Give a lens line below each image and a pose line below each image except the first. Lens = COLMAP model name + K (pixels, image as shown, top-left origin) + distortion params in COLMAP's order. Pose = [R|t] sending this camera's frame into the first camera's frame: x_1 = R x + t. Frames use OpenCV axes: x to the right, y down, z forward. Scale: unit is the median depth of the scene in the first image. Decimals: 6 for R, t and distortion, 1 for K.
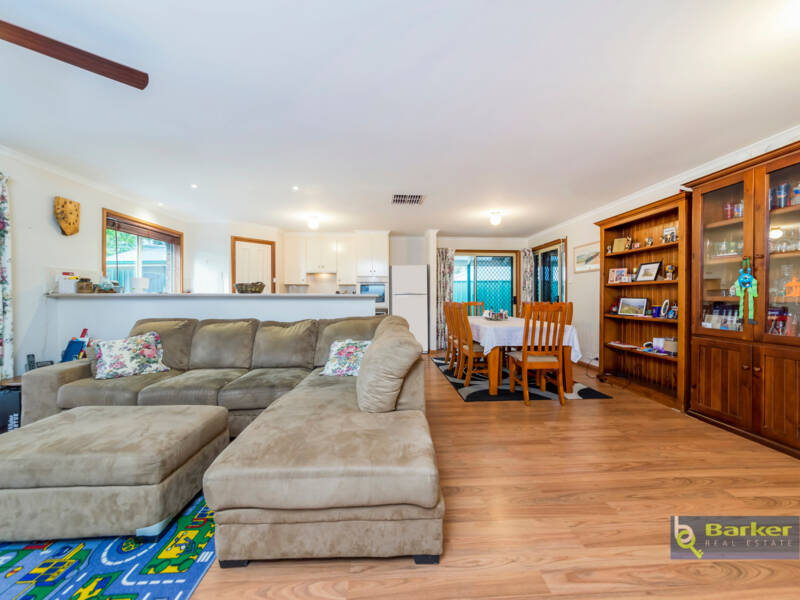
lens RADIAL K [[319.7, 0, 405.3], [0, 319.7, 295.5], [0, 0, 1]] dist [0.001776, 0.000171]
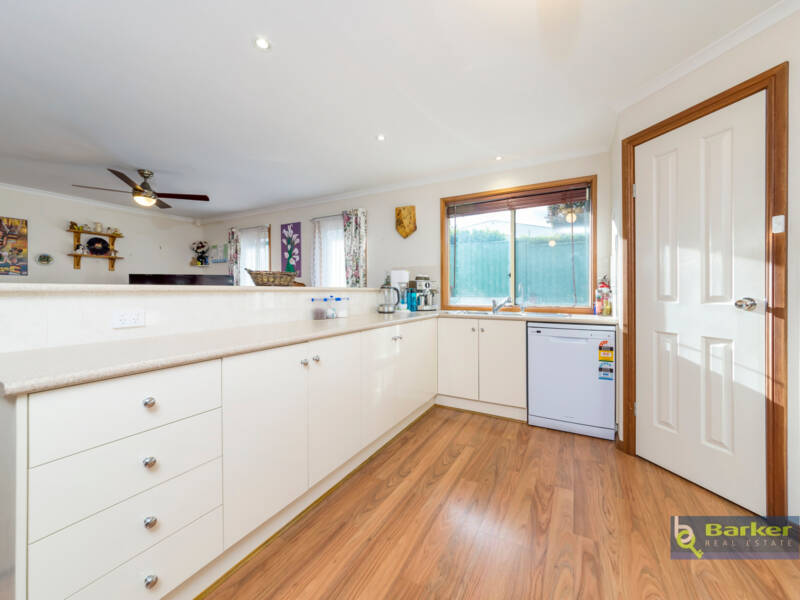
lens RADIAL K [[319.7, 0, 405.3], [0, 319.7, 295.5], [0, 0, 1]] dist [0.001776, 0.000171]
pose [[-0.515942, 0.007297, -0.856593, -0.051073], [-0.001389, 0.999955, 0.009355, 0.004628], [0.856623, 0.006016, -0.515908, 0.890226]]
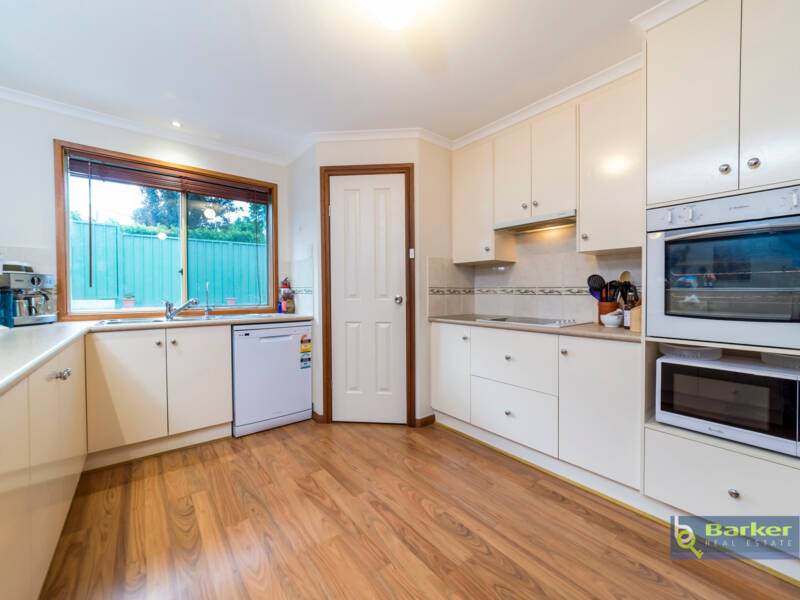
lens RADIAL K [[319.7, 0, 405.3], [0, 319.7, 295.5], [0, 0, 1]] dist [0.001776, 0.000171]
pose [[0.583459, 0.009085, -0.812092, -0.064818], [0.001104, 0.999928, 0.011979, 0.002956], [0.812142, -0.007886, 0.583407, 0.748368]]
